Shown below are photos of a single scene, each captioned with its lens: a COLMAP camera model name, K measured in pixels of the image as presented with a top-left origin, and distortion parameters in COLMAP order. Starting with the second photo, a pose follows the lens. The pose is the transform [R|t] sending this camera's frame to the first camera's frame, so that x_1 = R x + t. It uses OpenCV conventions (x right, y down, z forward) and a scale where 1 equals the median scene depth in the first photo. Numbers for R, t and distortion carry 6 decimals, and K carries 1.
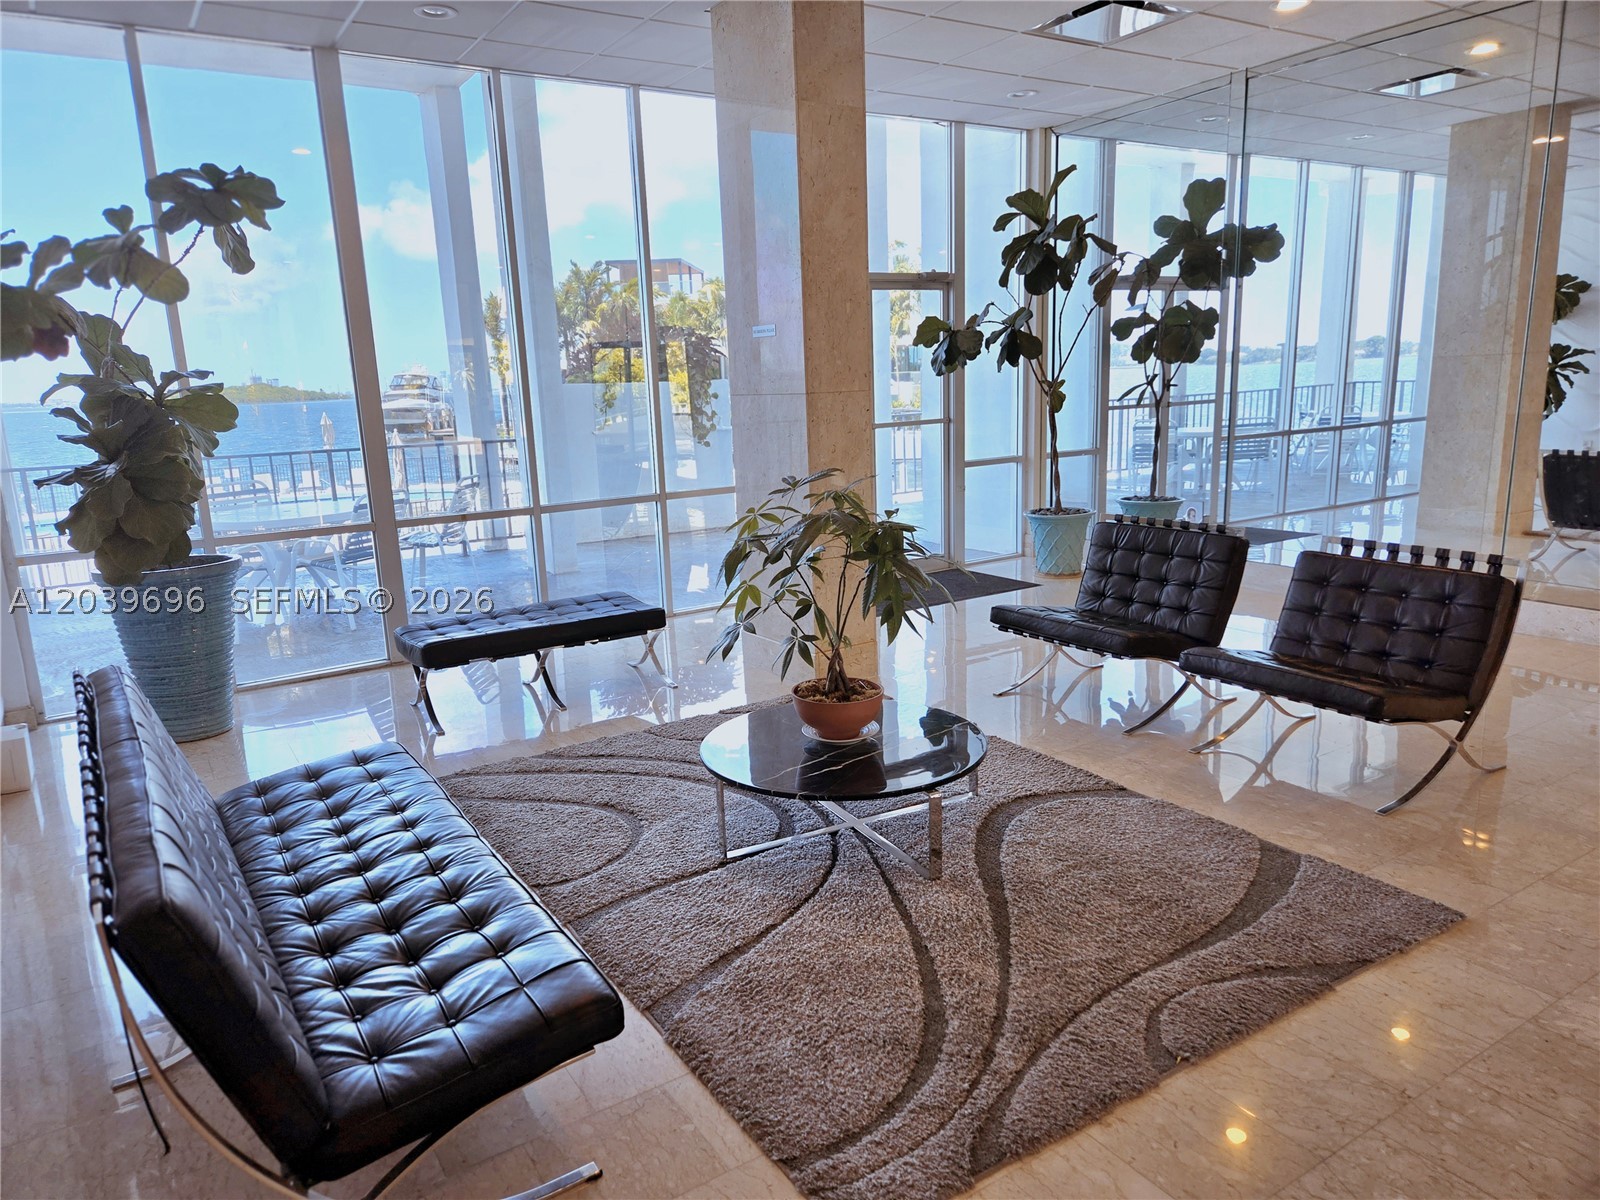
lens RADIAL K [[1067.0, 0, 800.0], [0, 1067.0, 600.0], [0, 0, 1]] dist [0.050491, -0.000490]
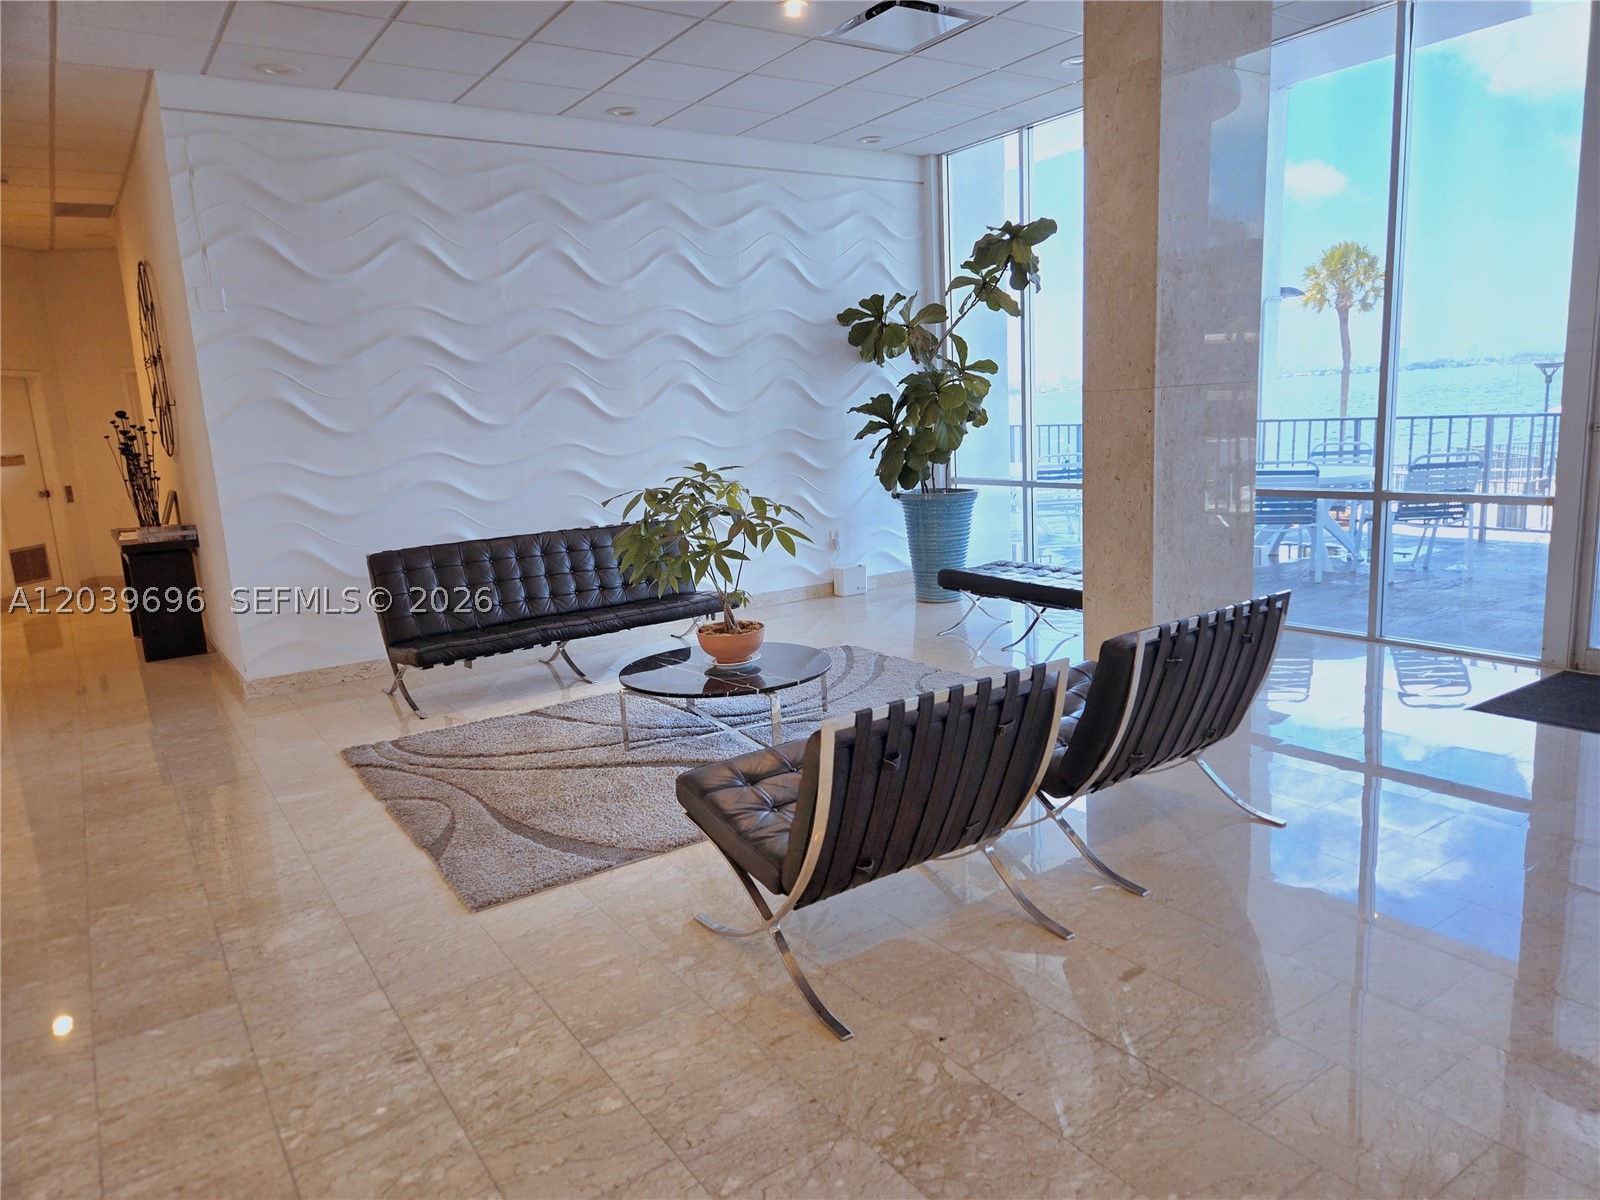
lens RADIAL K [[1067.0, 0, 800.0], [0, 1067.0, 600.0], [0, 0, 1]] dist [0.050491, -0.000490]
pose [[0.026703, 0.218635, -0.975441, 1.340757], [-0.151726, 0.965370, 0.212224, -0.248315], [0.988062, 0.142332, 0.058951, 1.004261]]
